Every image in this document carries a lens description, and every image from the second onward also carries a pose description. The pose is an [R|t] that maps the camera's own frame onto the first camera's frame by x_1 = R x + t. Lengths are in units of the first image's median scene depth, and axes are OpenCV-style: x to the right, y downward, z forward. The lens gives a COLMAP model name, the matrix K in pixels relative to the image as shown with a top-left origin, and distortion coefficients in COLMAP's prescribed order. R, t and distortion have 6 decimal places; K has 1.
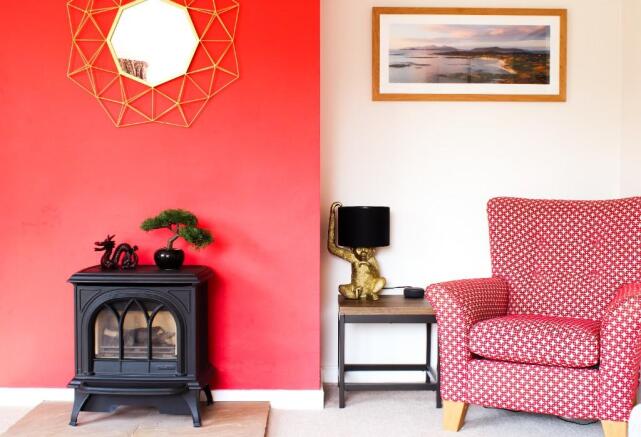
lens RADIAL K [[807.7, 0, 320.9], [0, 807.7, 214.8], [0, 0, 1]] dist [-0.032415, 0.000000]
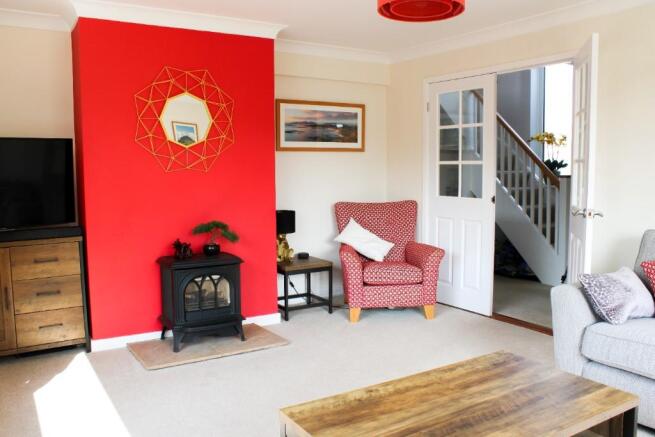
lens RADIAL K [[553.2, 0, 327.8], [0, 553.2, 219.8], [0, 0, 1]] dist [-0.105640, 0.011024]
pose [[0.853649, -0.058529, 0.517550, -0.488596], [0.029286, 0.997488, 0.064500, -0.065630], [-0.520025, -0.039904, 0.853218, -0.111642]]
